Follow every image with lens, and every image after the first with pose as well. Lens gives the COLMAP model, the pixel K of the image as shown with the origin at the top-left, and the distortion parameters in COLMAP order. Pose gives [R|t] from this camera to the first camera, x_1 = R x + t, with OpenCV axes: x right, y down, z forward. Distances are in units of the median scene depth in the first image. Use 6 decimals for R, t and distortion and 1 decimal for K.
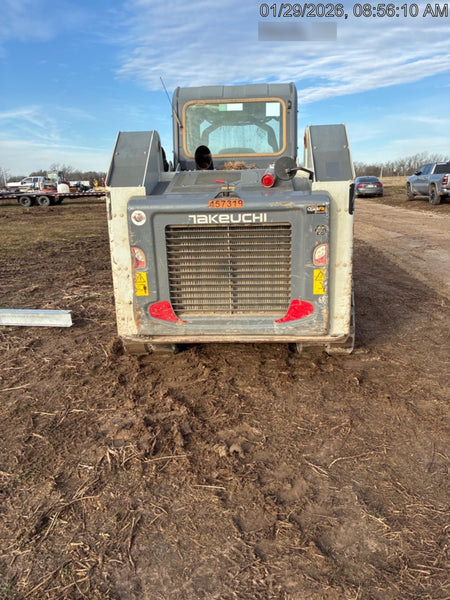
lens RADIAL K [[467.7, 0, 227.8], [0, 467.7, 302.7], [0, 0, 1]] dist [0.050329, -0.004461]
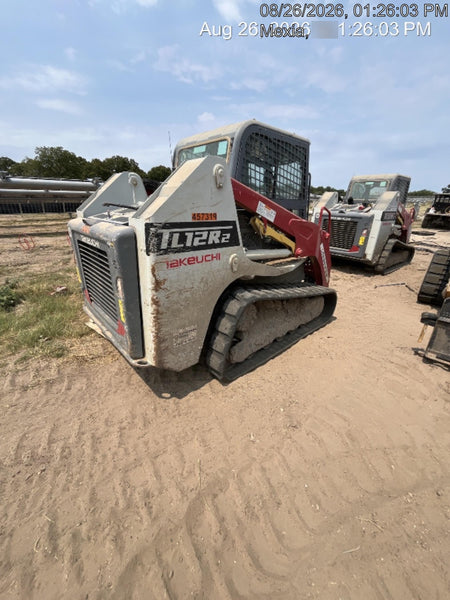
lens RADIAL K [[247.0, 0, 225.2], [0, 247.0, 302.1], [0, 0, 1]] dist [0.002374, 0.000005]
pose [[0.713413, 0.300903, -0.632850, 0.728724], [-0.228312, 0.953644, 0.196055, -0.234663], [0.662507, 0.004619, 0.749042, 0.738567]]
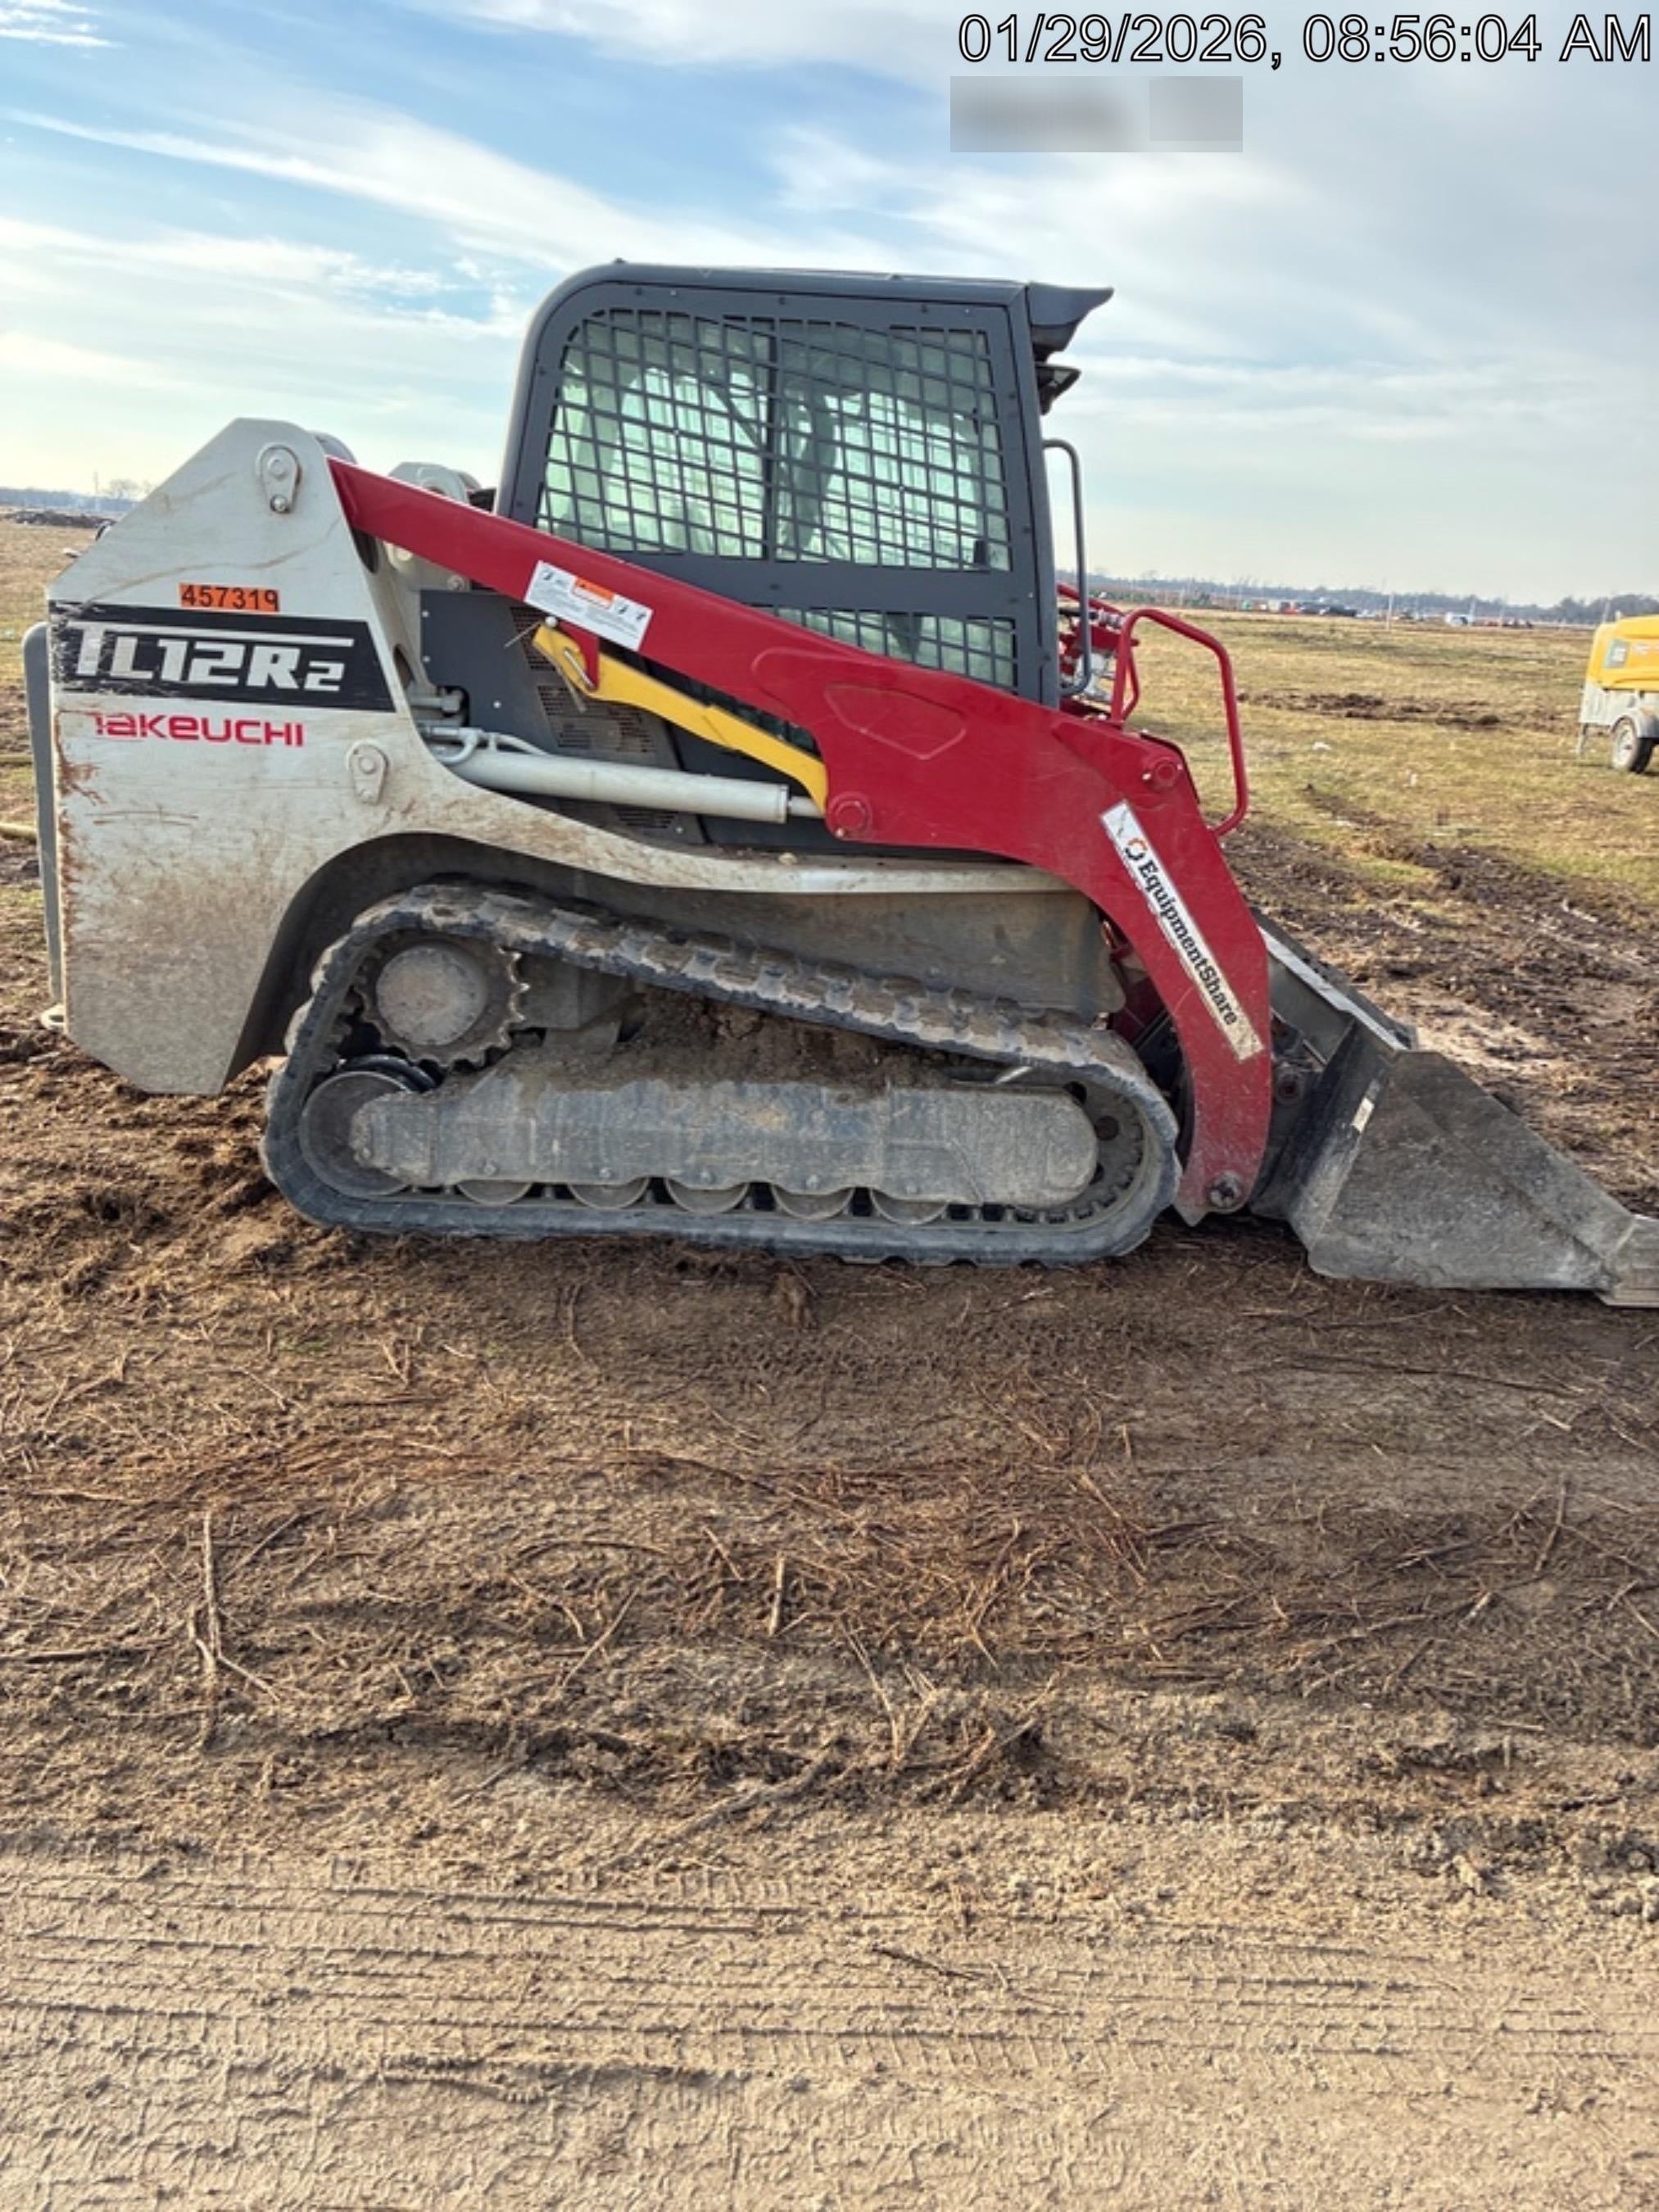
lens RADIAL K [[1647.5, 0, 824.1], [0, 1647.5, 1091.3], [0, 0, 1]] dist [0.040283, 0.008371]
pose [[0.029698, 0.319882, -0.946992, 1.566399], [-0.313592, 0.902559, 0.295038, -0.468796], [0.949093, 0.288207, 0.127117, 1.491340]]
